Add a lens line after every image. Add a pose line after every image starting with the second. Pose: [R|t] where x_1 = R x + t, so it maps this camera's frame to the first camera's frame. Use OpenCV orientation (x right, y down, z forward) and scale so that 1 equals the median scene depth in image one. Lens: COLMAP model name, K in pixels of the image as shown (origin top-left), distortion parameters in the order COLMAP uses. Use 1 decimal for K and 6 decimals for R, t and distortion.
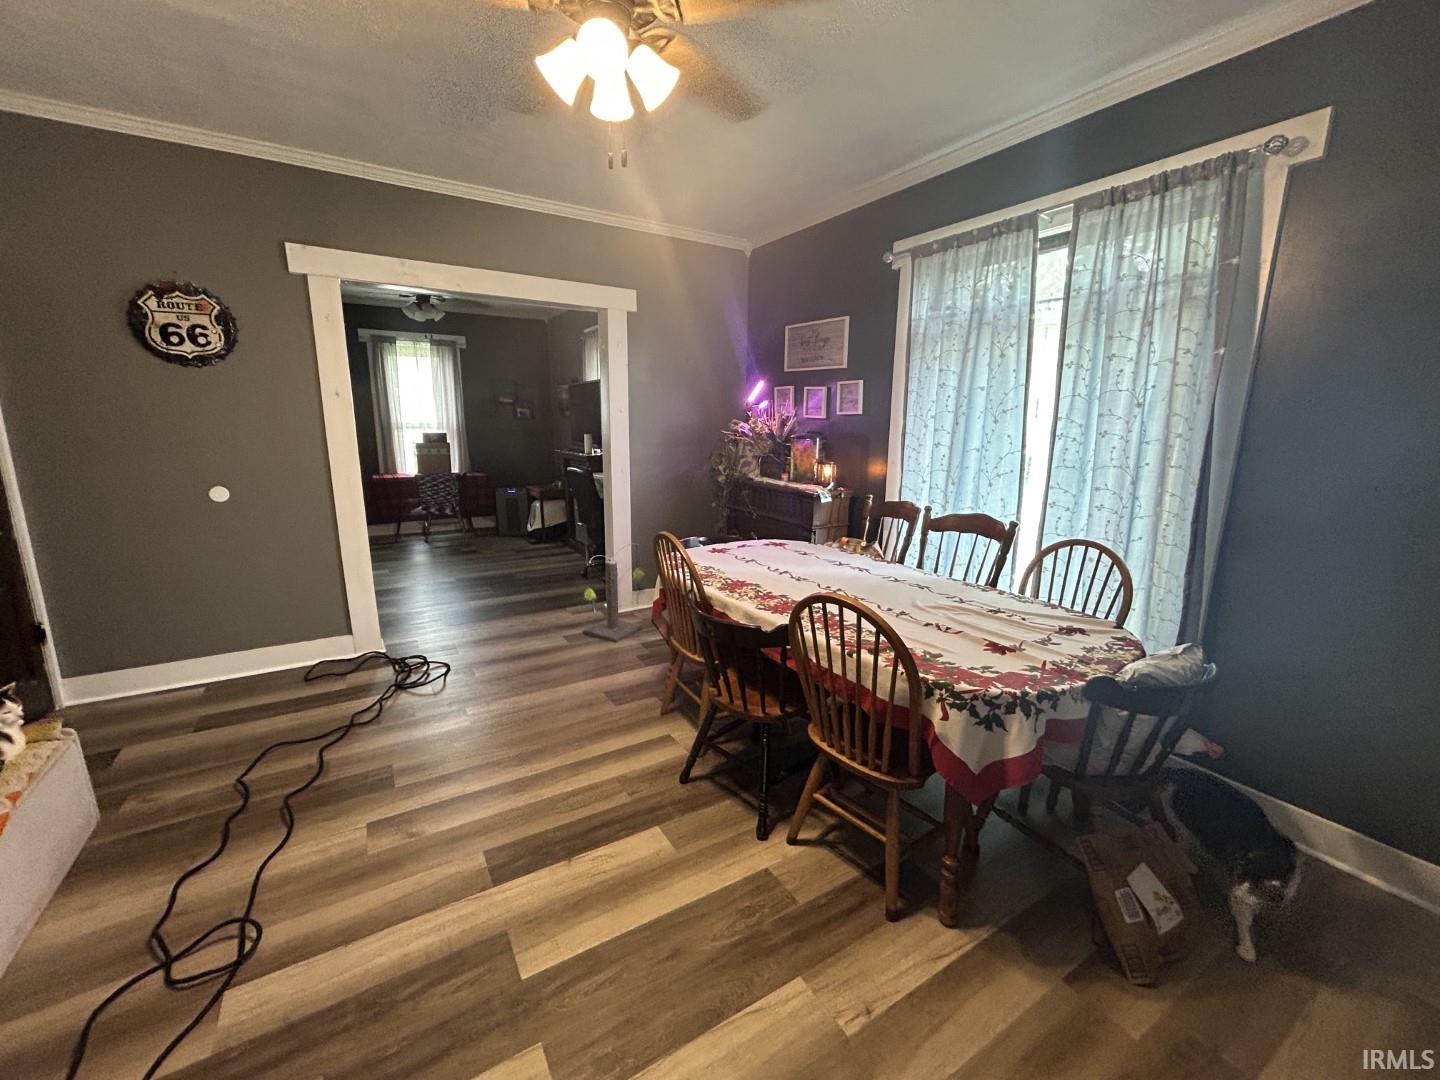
lens RADIAL K [[582.7, 0, 719.9], [0, 582.7, 549.7], [0, 0, 1]] dist [0.000694, 0.000256]
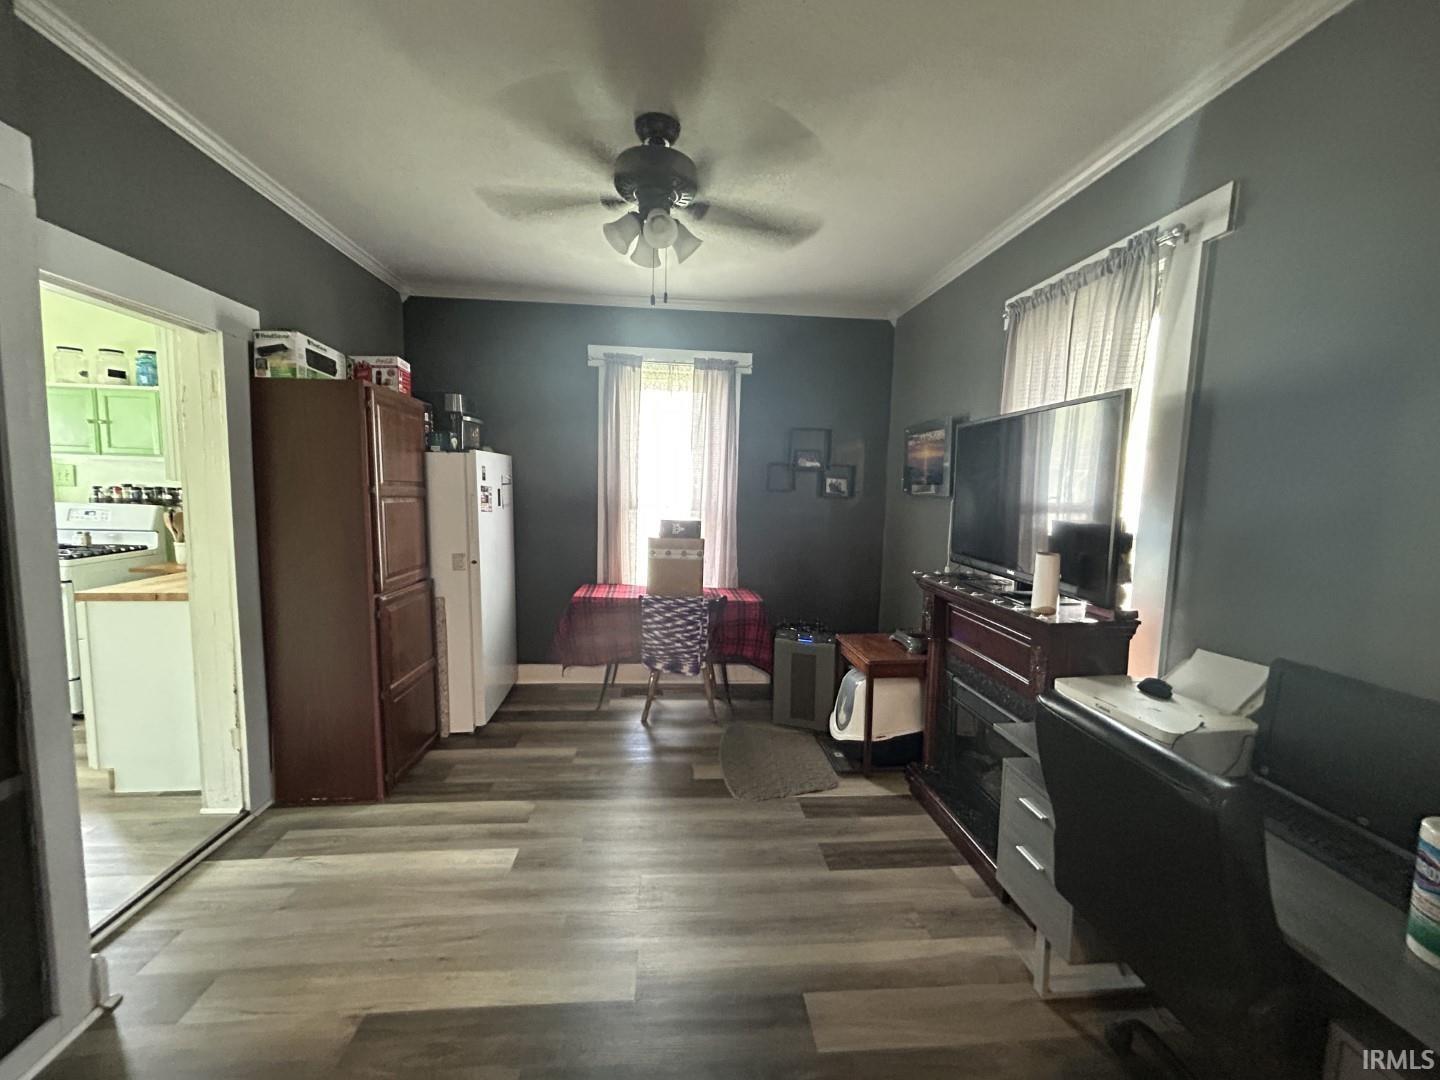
lens RADIAL K [[585.0, 0, 709.6], [0, 585.0, 539.2], [0, 0, 1]] dist [0.000111, 0.000075]
pose [[0.893931, 0.058434, -0.444380, -0.217098], [-0.115281, 0.988085, -0.101974, -0.127974], [0.433126, 0.142386, 0.890016, 0.515895]]
